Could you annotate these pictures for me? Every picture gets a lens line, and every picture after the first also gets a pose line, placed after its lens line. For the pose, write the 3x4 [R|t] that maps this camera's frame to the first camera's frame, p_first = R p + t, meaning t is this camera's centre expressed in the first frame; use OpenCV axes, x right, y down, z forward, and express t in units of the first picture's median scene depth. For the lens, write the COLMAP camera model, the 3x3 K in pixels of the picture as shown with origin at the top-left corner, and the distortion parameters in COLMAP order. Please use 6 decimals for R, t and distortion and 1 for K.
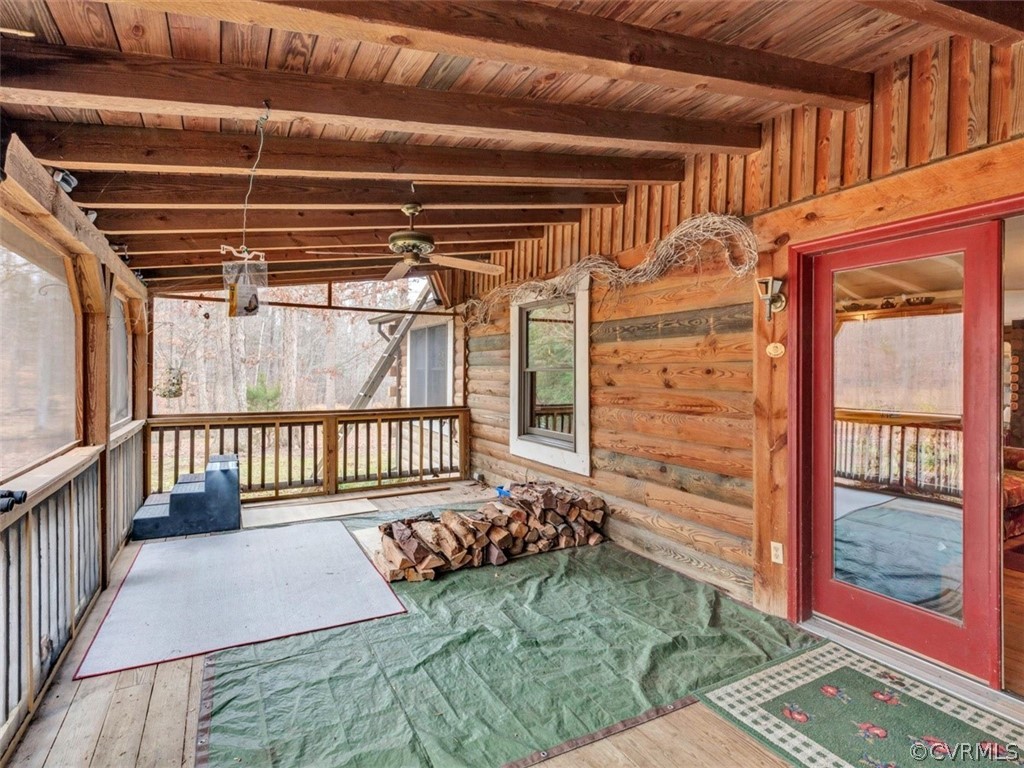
lens RADIAL K [[530.8, 0, 510.2], [0, 530.8, 367.1], [0, 0, 1]] dist [0.001656, -0.000410]
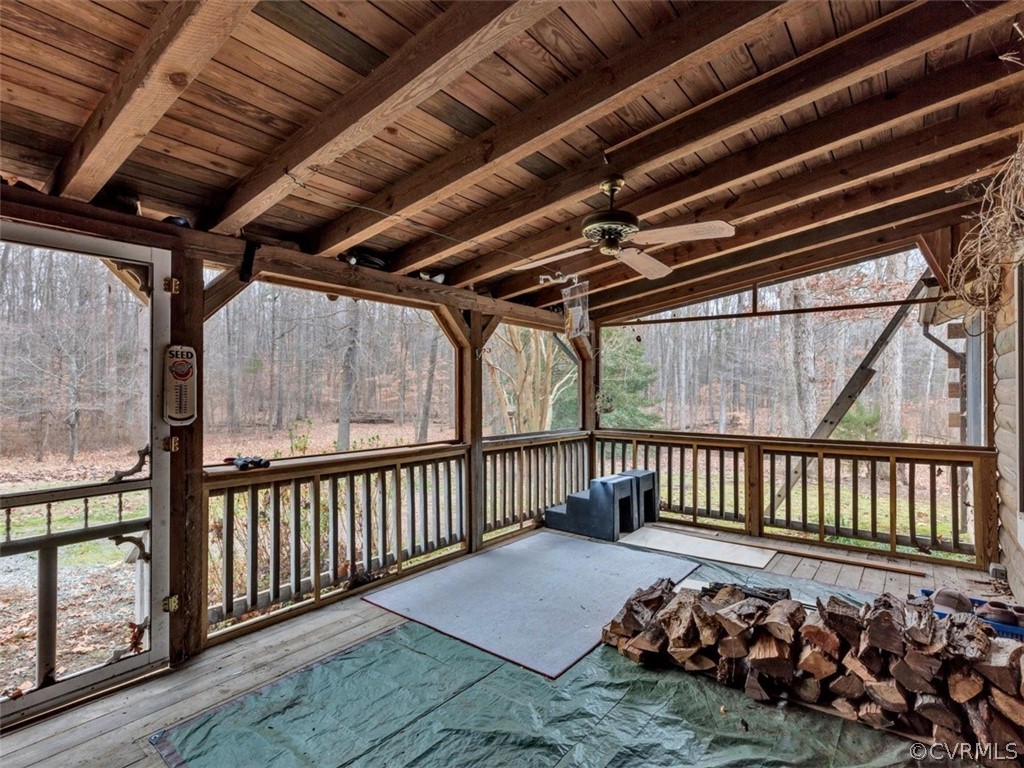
lens RADIAL K [[526.7, 0, 516.1], [0, 526.7, 379.8], [0, 0, 1]] dist [0.003714, -0.000660]
pose [[0.413251, -0.020748, -0.910381, 0.295221], [0.006176, 0.999781, -0.019982, 0.006759], [0.910596, 0.002635, 0.413289, 0.333800]]
